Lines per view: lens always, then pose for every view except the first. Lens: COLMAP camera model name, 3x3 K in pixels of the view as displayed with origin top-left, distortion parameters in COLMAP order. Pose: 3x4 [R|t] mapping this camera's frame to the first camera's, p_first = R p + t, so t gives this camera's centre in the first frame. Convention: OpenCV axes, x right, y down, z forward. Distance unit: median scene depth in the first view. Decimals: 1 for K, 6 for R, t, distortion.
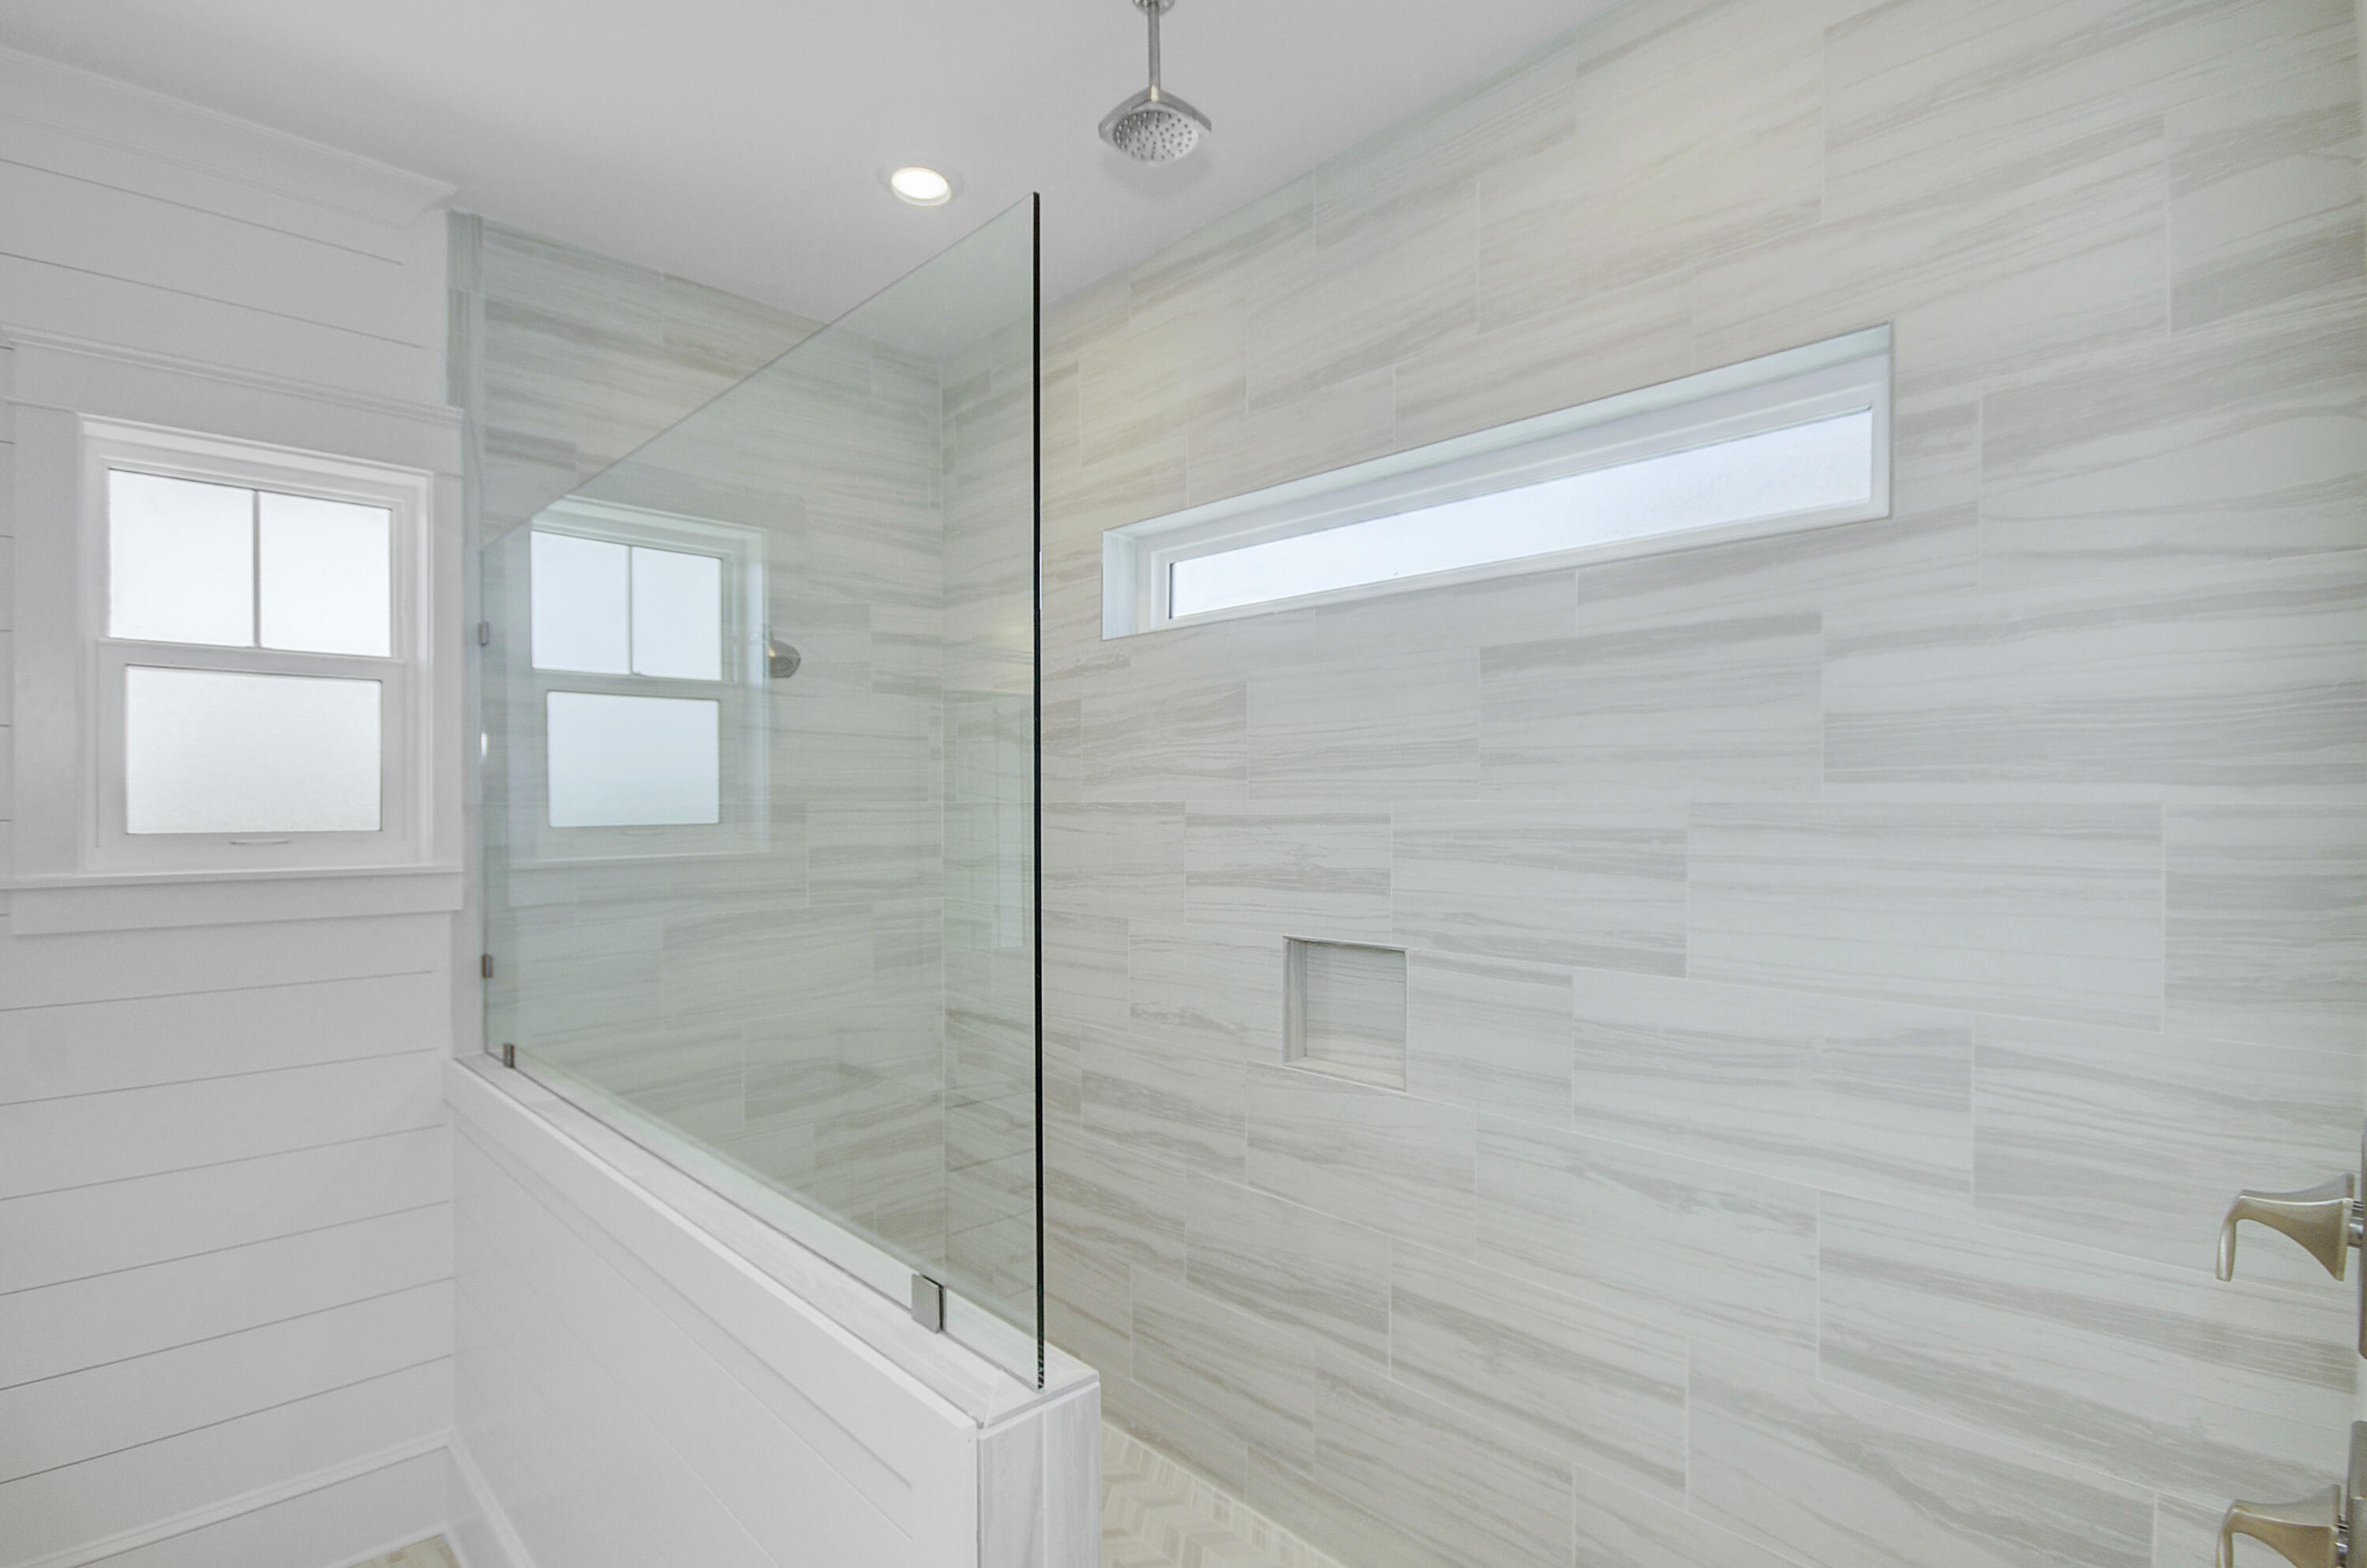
lens RADIAL K [[1092.2, 0, 1214.9], [0, 1092.2, 787.3], [0, 0, 1]] dist [0.001881, 0.000255]
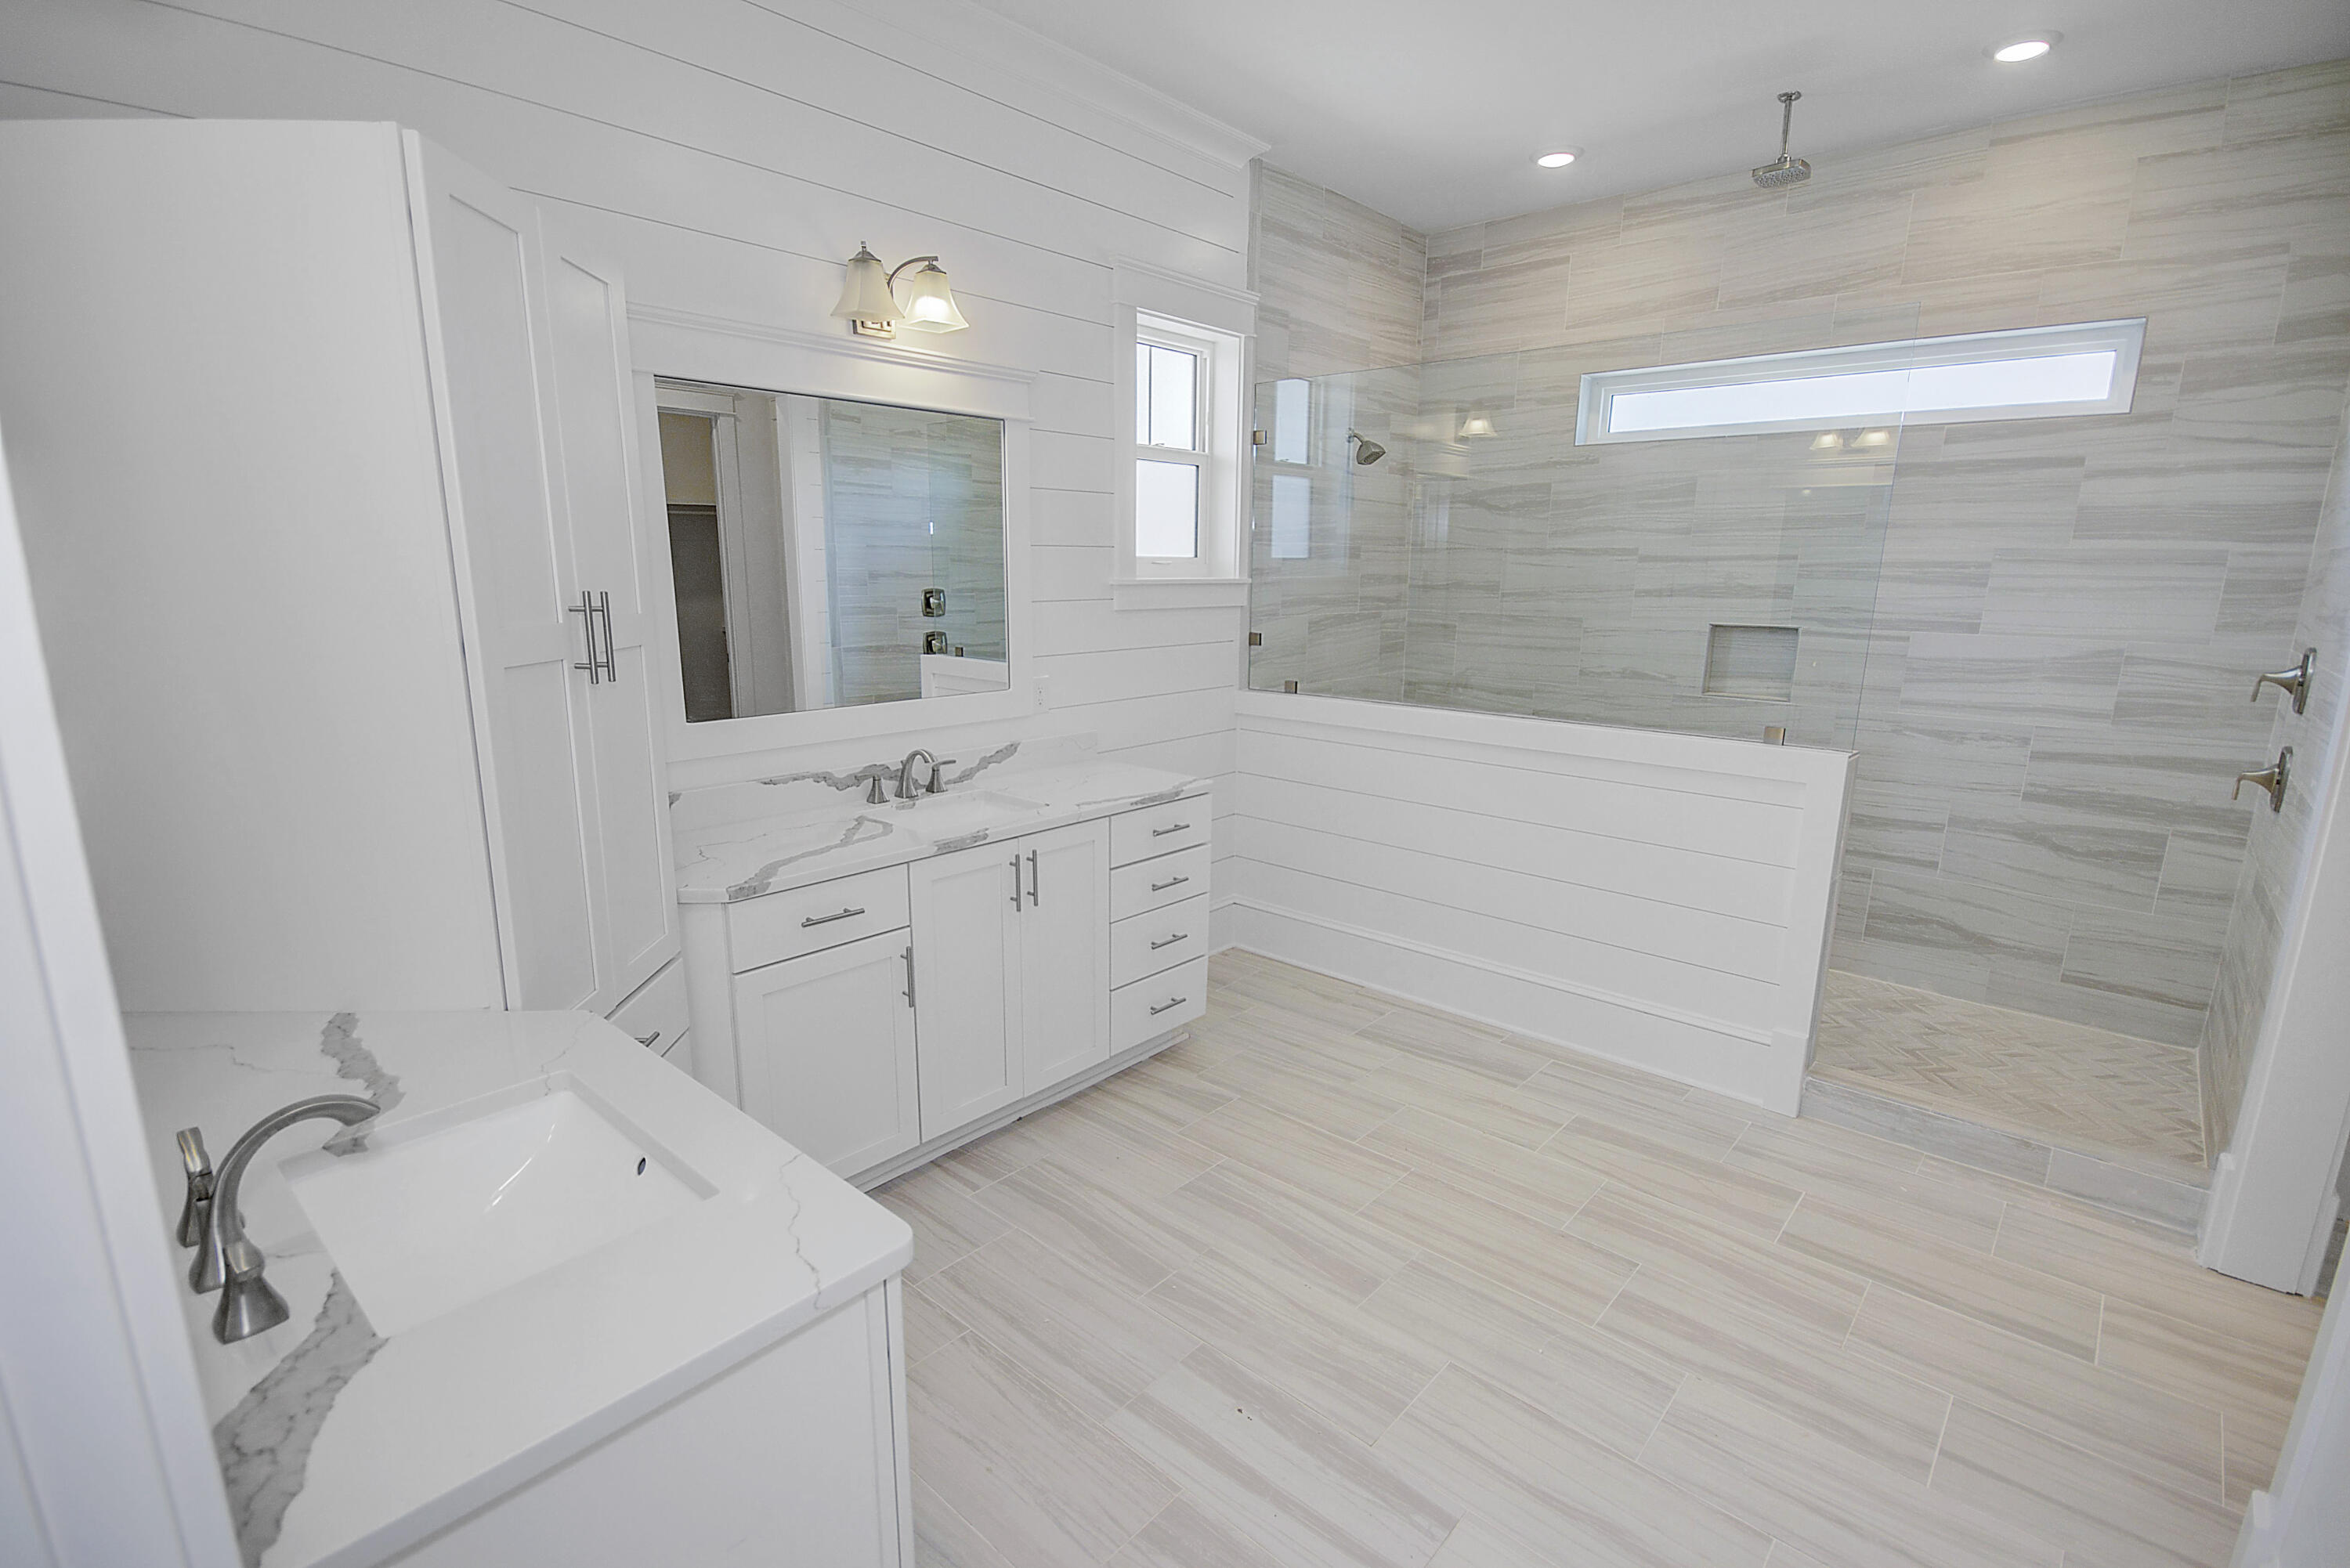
lens RADIAL K [[1076.1, 0, 1187.2], [0, 1076.1, 780.3], [0, 0, 1]] dist [0.020514, -0.016797]
pose [[0.996598, -0.003145, 0.082353, -0.918844], [-0.014444, 0.977139, 0.212109, 0.022032], [-0.081138, -0.212577, 0.973770, -0.702442]]
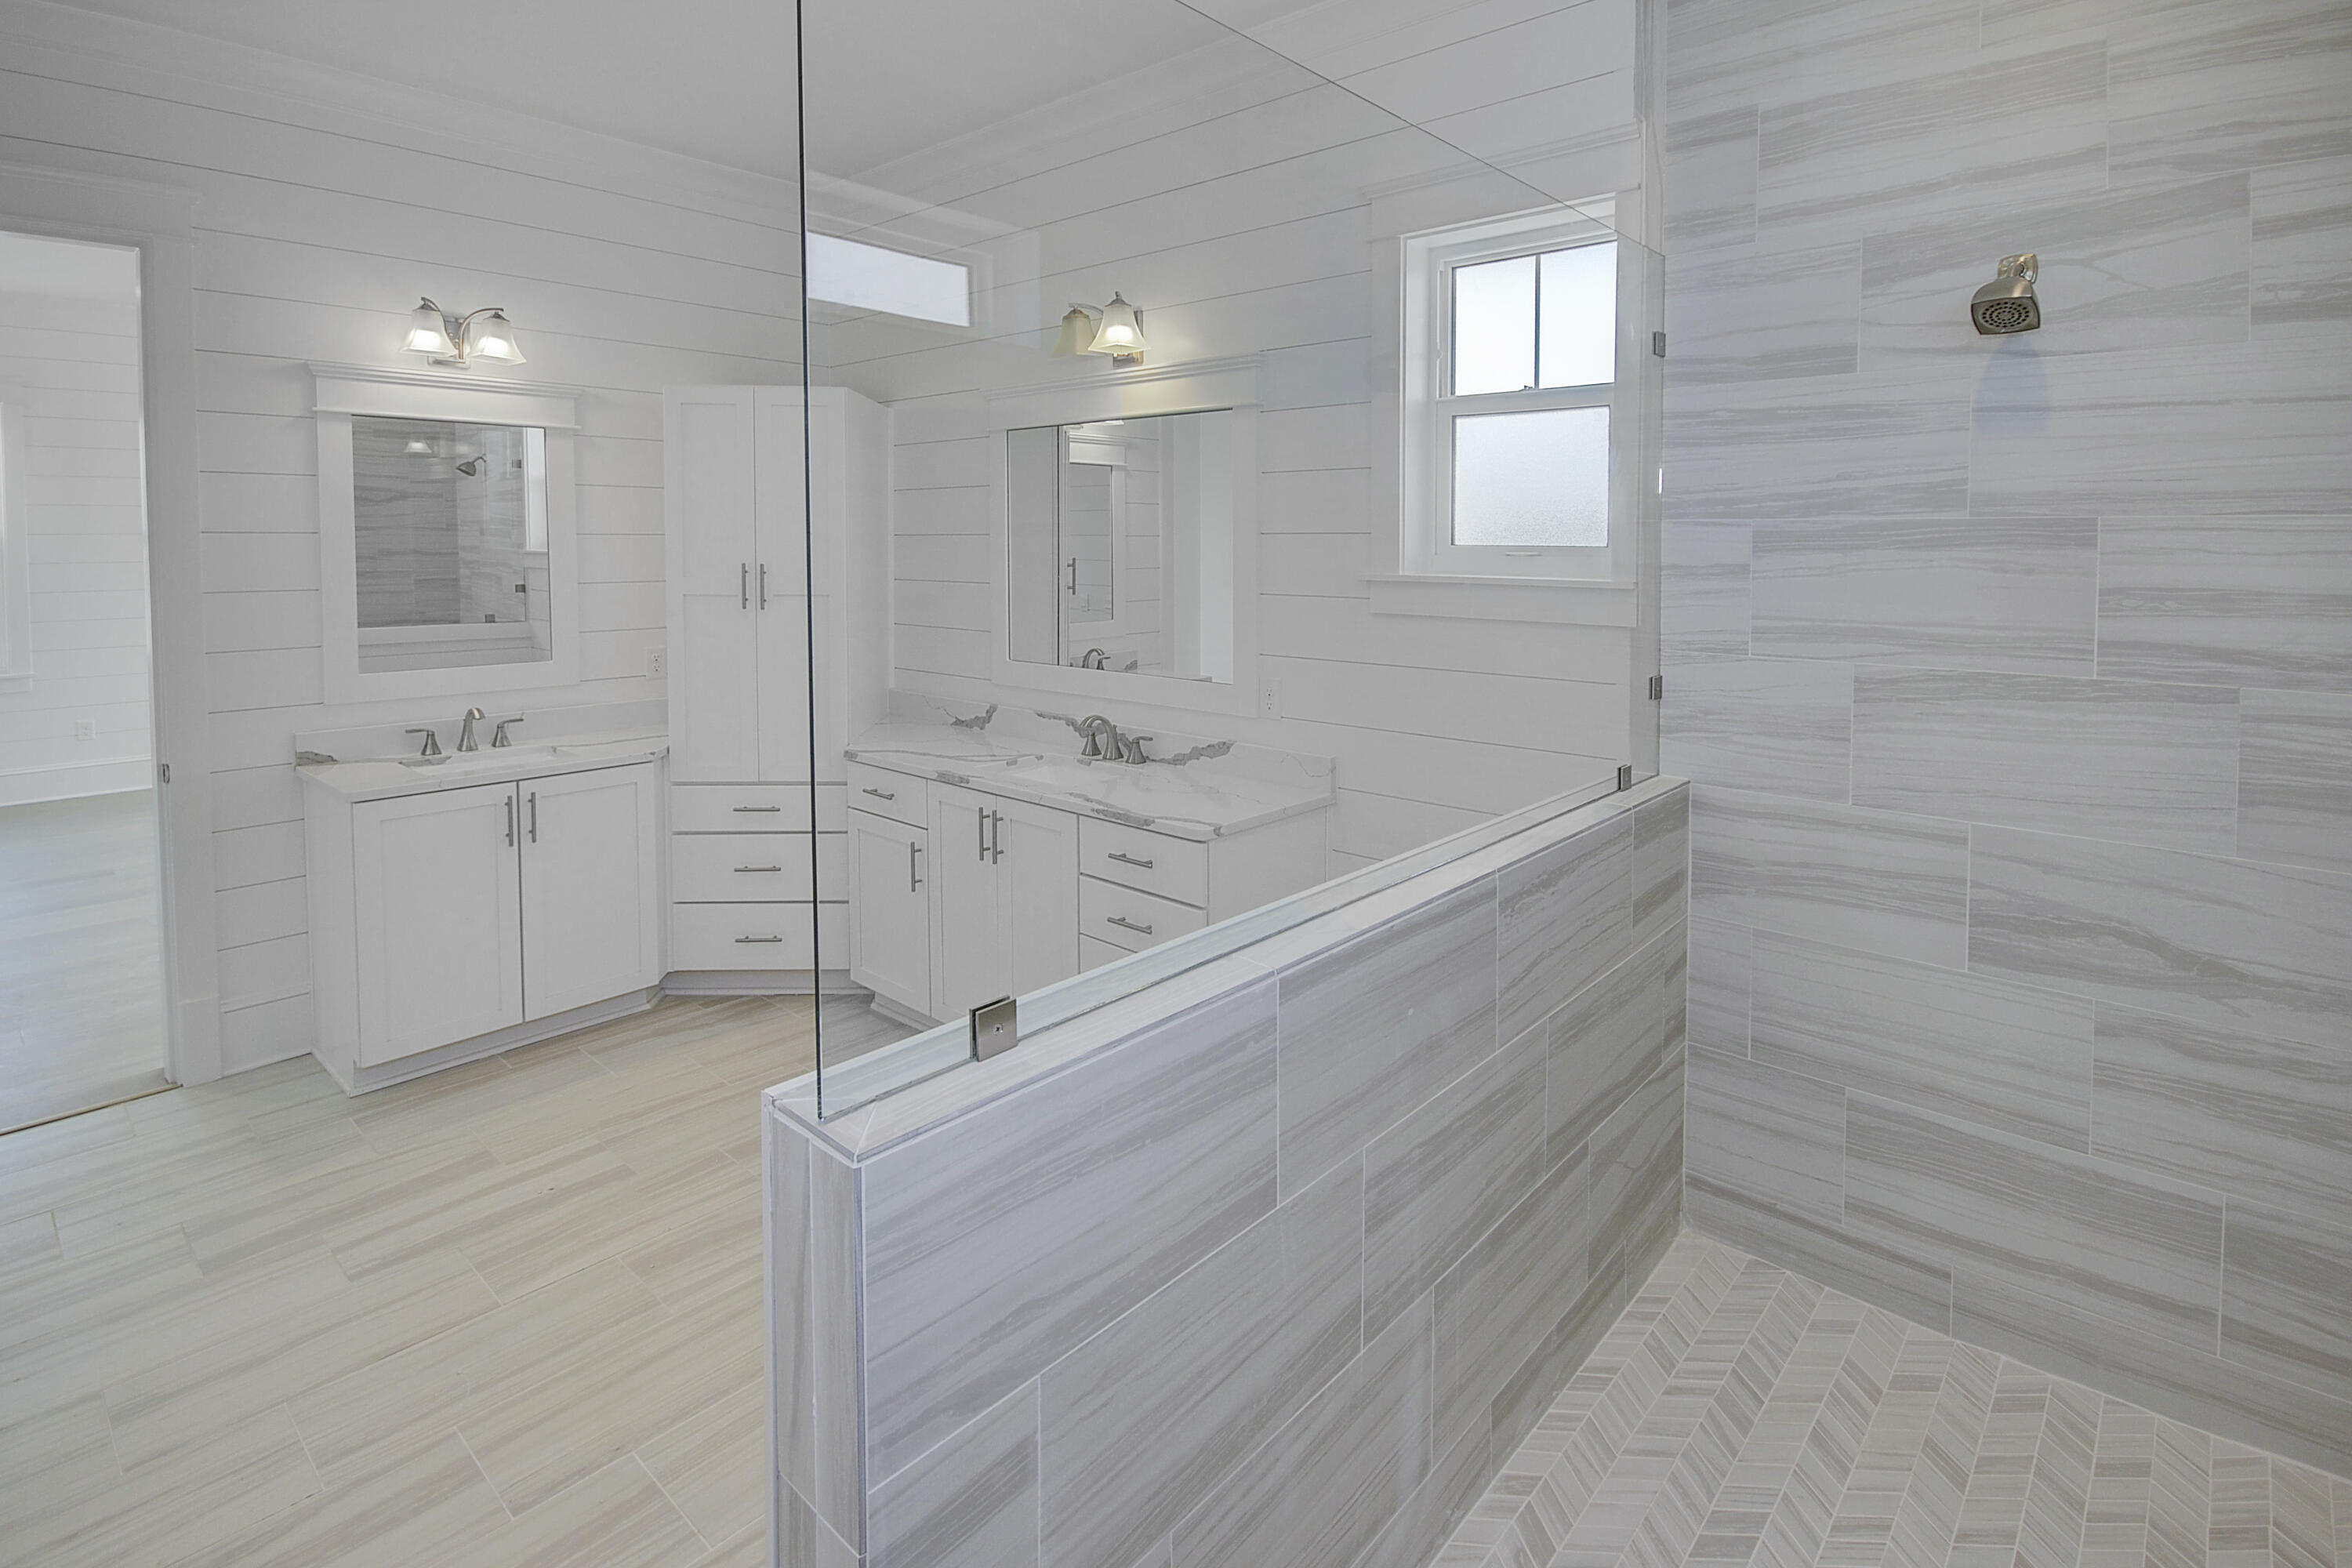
lens RADIAL K [[1134.0, 0, 1172.4], [0, 1134.0, 581.1], [0, 0, 1]] dist [-0.002042, 0.000158]
pose [[0.089683, 0.041572, -0.995102, 0.299412], [0.009234, 0.999051, 0.042569, 0.021871], [0.995928, -0.013007, 0.089214, 0.482350]]
